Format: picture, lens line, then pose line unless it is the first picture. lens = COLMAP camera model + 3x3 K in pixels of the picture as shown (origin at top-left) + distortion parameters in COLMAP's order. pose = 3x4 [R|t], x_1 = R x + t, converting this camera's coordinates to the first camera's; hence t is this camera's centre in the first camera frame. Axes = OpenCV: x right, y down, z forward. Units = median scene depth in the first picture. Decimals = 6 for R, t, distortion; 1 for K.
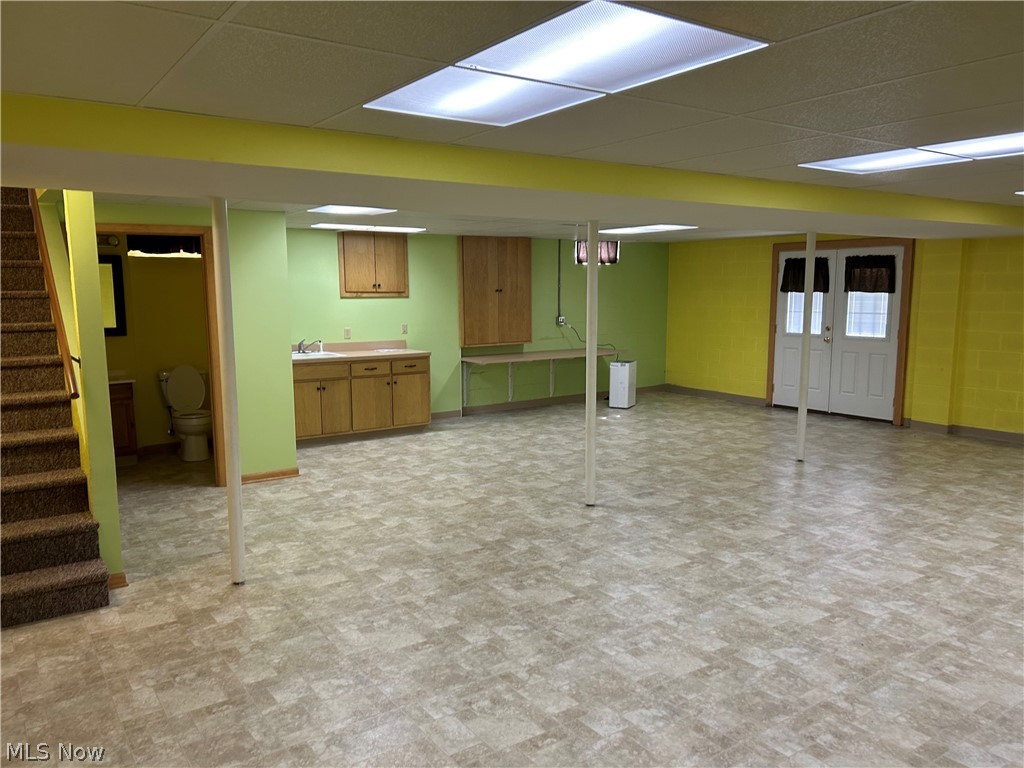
lens RADIAL K [[769.4, 0, 508.9], [0, 769.4, 365.4], [0, 0, 1]] dist [0.062688, -0.059700]
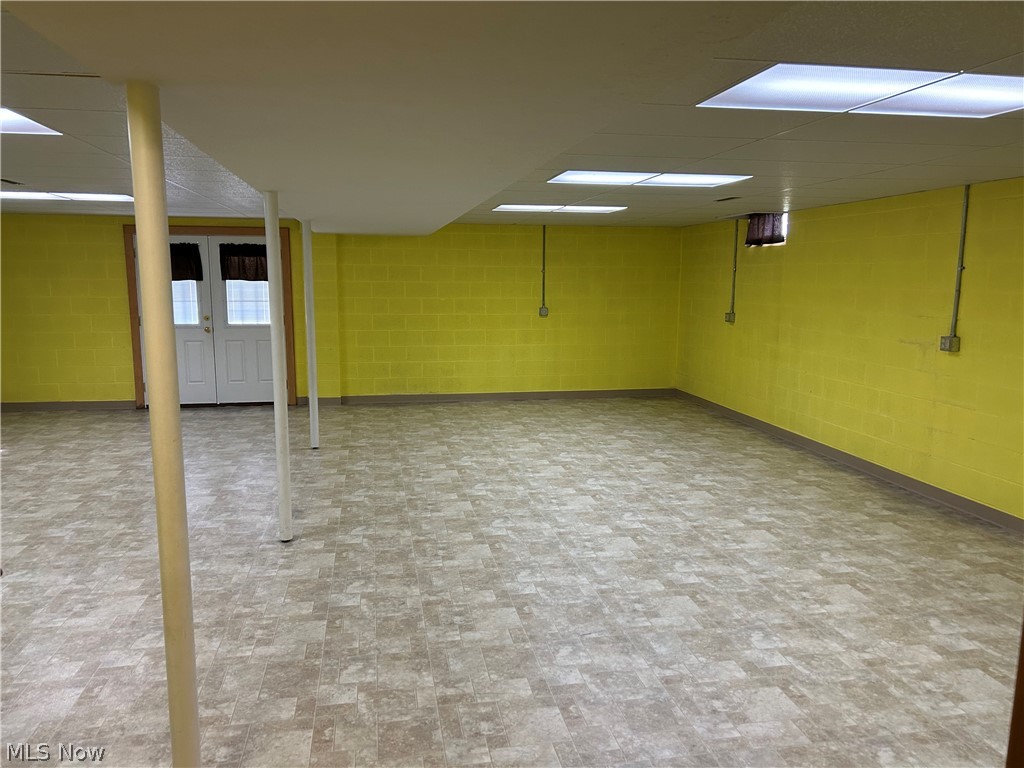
lens RADIAL K [[769.4, 0, 509.1], [0, 769.4, 383.5], [0, 0, 1]] dist [0.062688, -0.059700]
pose [[0.428884, -0.125651, 0.894578, -0.352795], [0.090397, 0.991278, 0.095895, -0.029734], [-0.898825, 0.039739, 0.436502, 0.288765]]
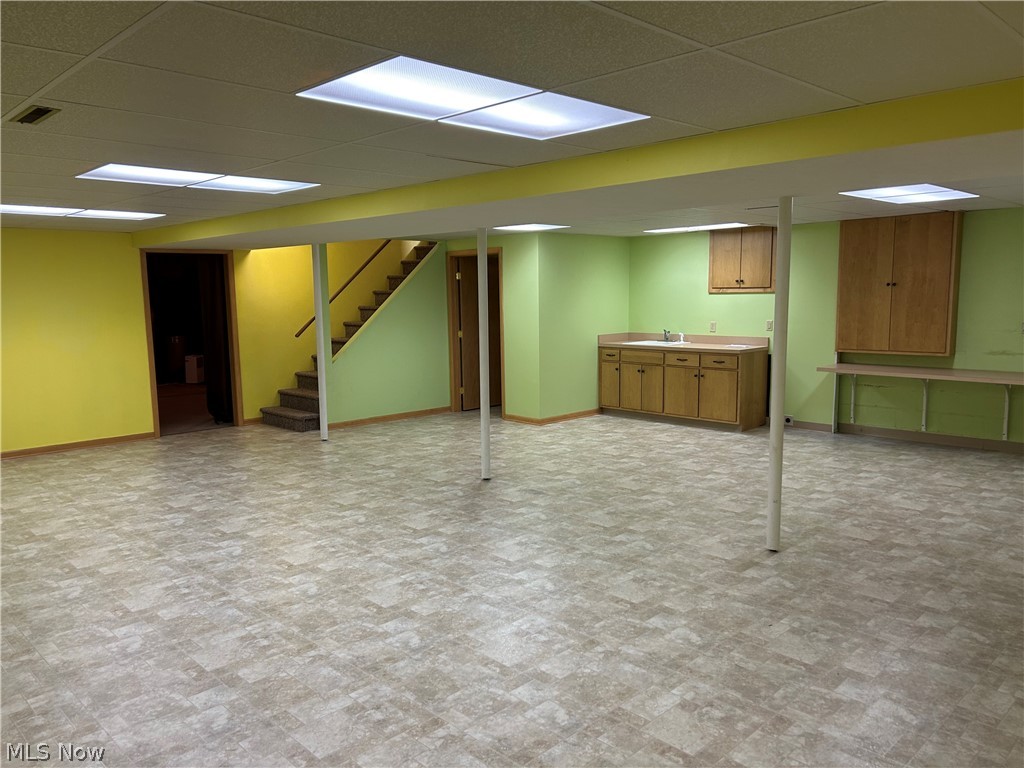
lens RADIAL K [[769.4, 0, 536.8], [0, 769.4, 412.8], [0, 0, 1]] dist [0.062688, -0.059700]
pose [[0.179885, 0.158074, -0.970904, 0.835245], [-0.085470, 0.985783, 0.144661, -0.060400], [0.979968, 0.056960, 0.190838, 0.585630]]
